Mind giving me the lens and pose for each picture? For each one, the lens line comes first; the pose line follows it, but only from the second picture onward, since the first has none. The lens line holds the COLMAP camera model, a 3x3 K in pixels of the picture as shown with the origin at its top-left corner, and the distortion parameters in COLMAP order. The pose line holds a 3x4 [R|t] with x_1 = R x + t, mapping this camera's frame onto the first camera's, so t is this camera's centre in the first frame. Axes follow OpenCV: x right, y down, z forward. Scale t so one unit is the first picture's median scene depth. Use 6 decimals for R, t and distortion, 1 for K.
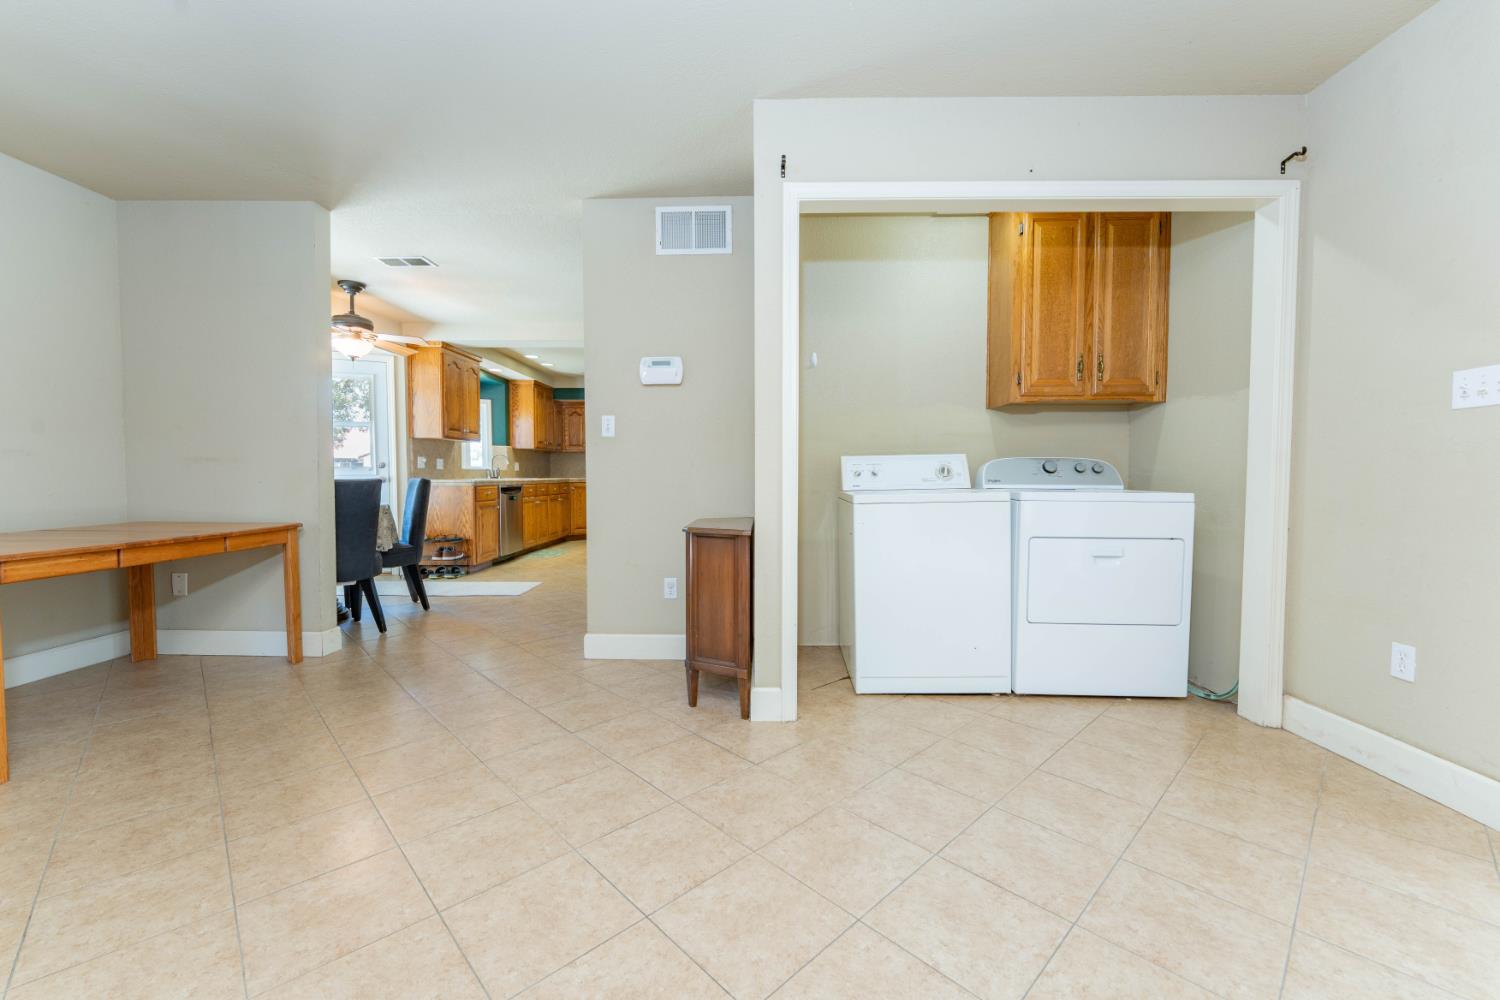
lens RADIAL K [[601.4, 0, 757.3], [0, 601.4, 497.3], [0, 0, 1]] dist [0.000686, 0.000031]
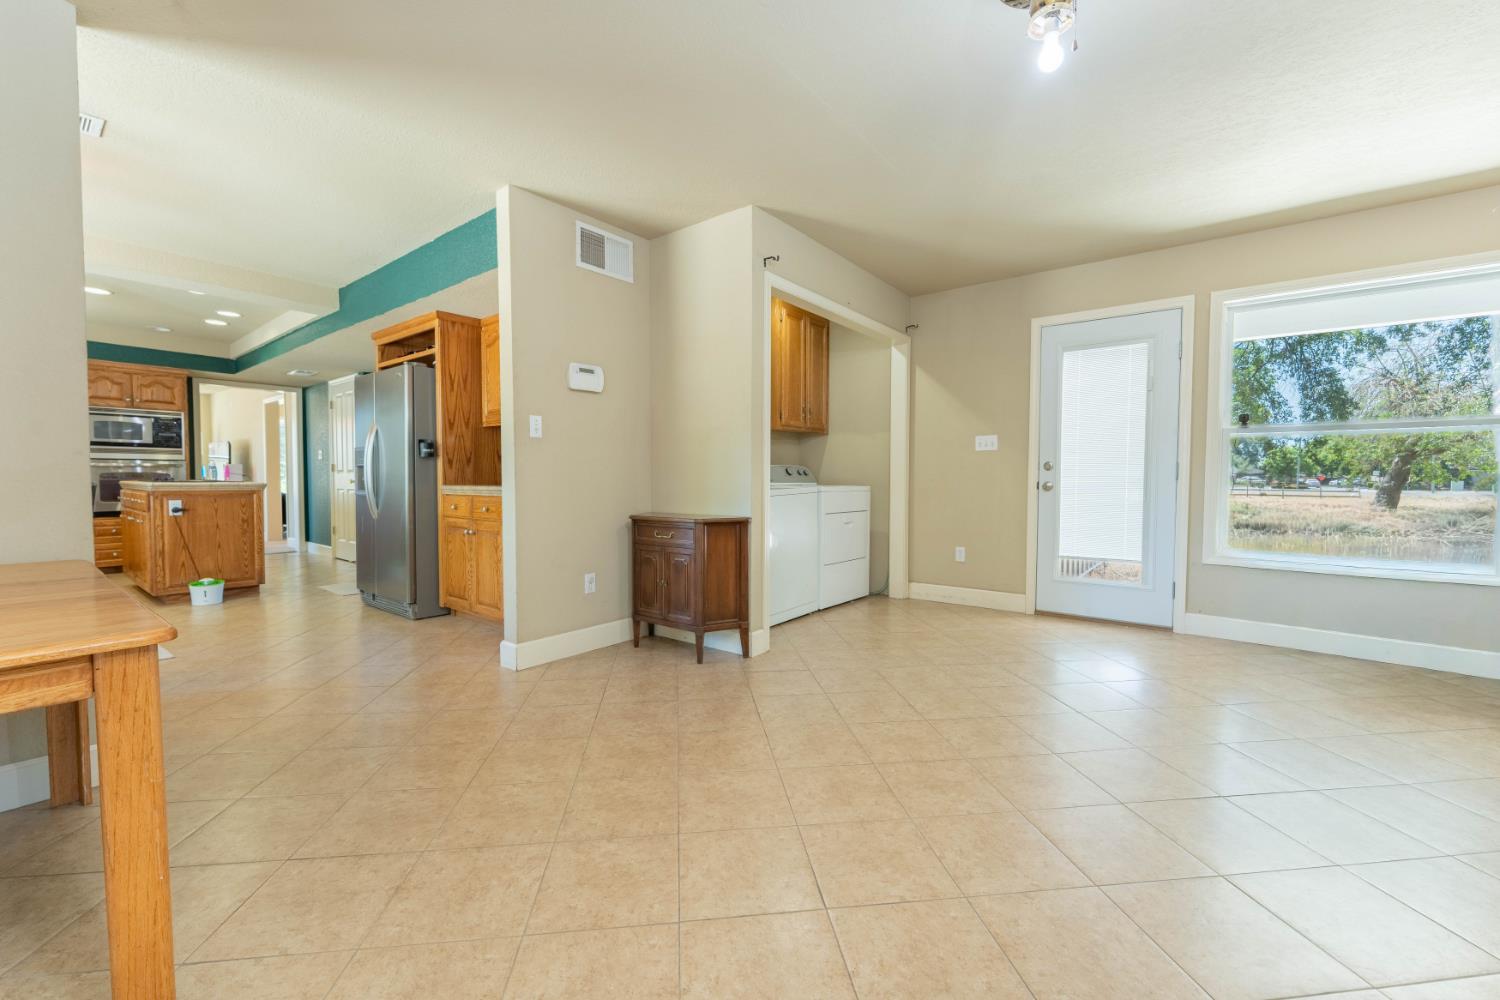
lens RADIAL K [[601.4, 0, 743.4], [0, 601.4, 495.3], [0, 0, 1]] dist [0.000686, 0.000031]
pose [[0.603832, -0.024106, 0.796747, -0.841641], [0.029551, 0.999532, 0.007846, -0.004213], [-0.796564, 0.018807, 0.604262, 0.144988]]
